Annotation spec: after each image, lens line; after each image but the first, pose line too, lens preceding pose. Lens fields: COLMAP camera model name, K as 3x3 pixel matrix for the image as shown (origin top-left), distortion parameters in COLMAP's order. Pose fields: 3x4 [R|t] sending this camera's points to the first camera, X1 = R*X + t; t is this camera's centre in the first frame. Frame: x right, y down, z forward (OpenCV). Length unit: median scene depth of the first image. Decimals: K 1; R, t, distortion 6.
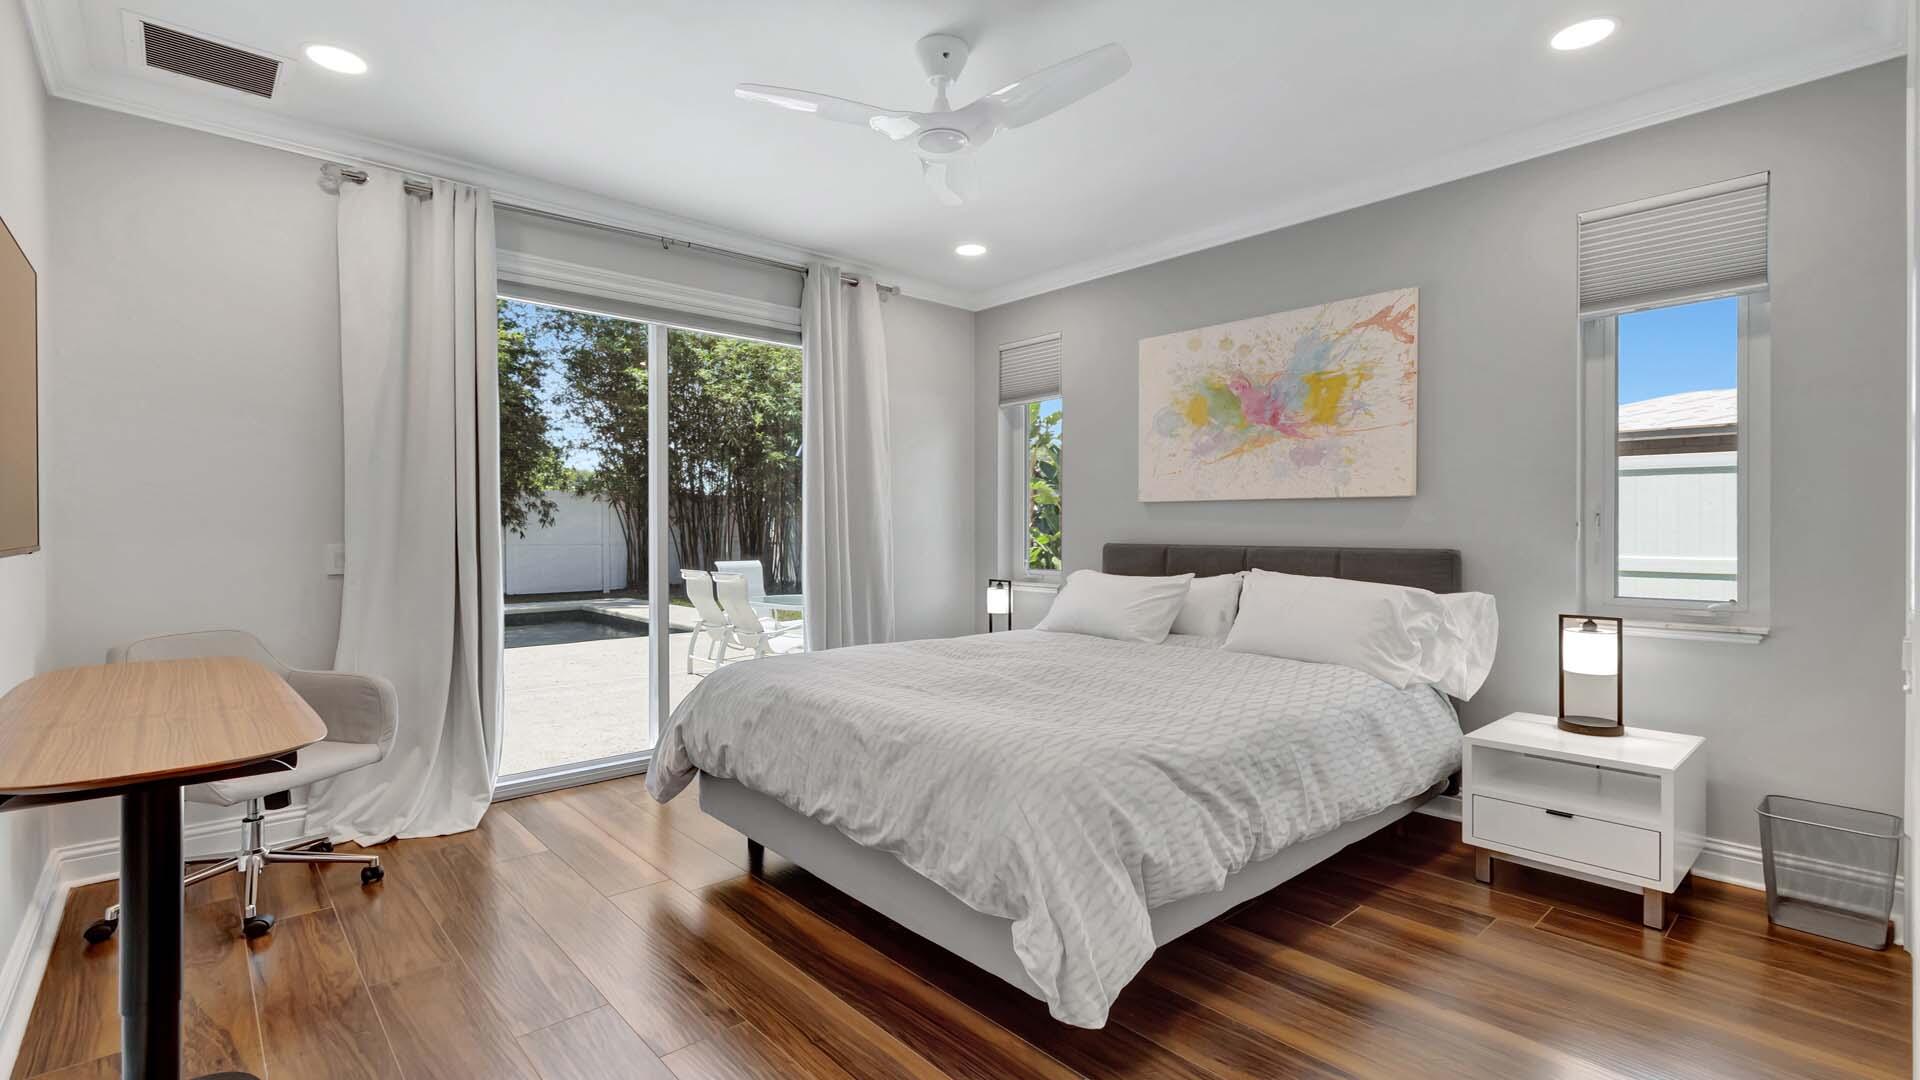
lens RADIAL K [[859.1, 0, 950.0], [0, 859.1, 536.1], [0, 0, 1]] dist [-0.003208, 0.000187]
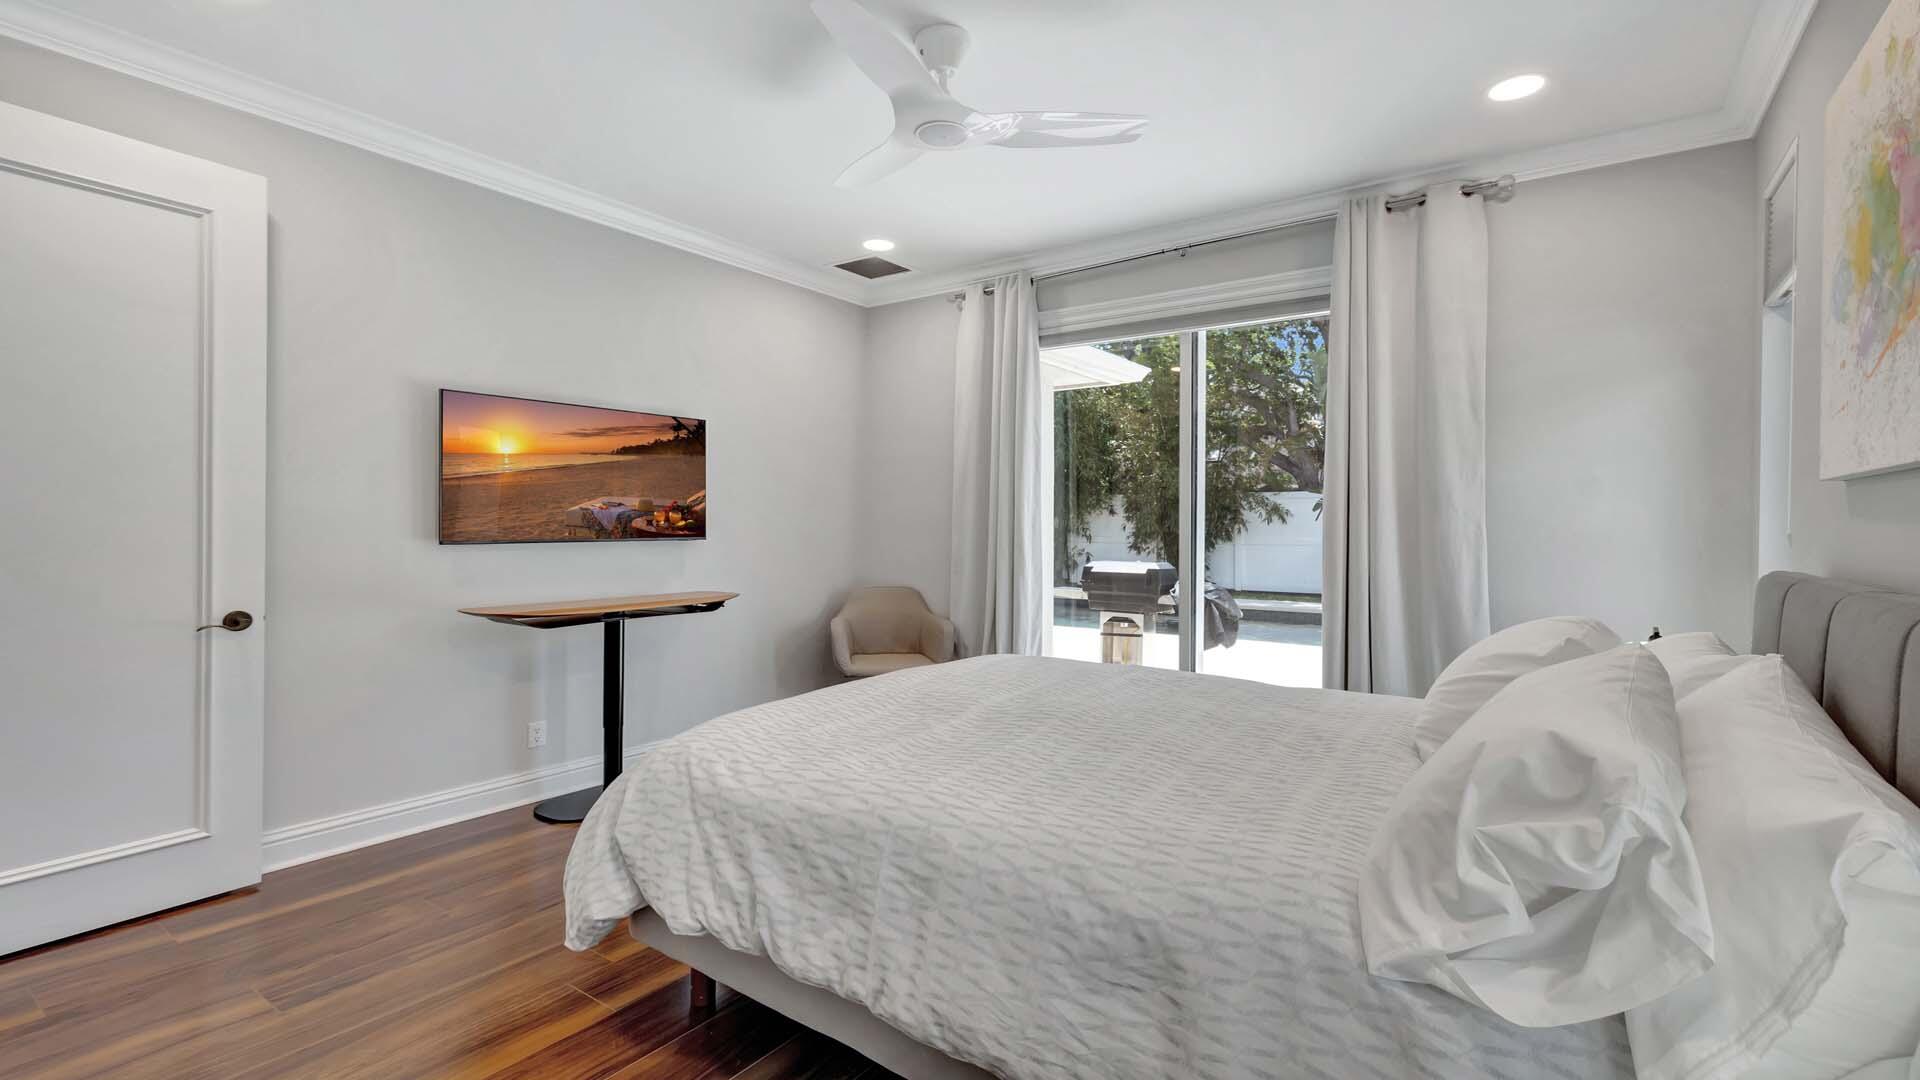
lens RADIAL K [[859.1, 0, 948.4], [0, 859.1, 533.8], [0, 0, 1]] dist [-0.003208, 0.000187]
pose [[0.210130, 0.008129, -0.977640, 0.762003], [-0.014179, 0.999886, 0.005267, -0.011464], [0.977571, 0.012755, 0.210221, 0.657237]]
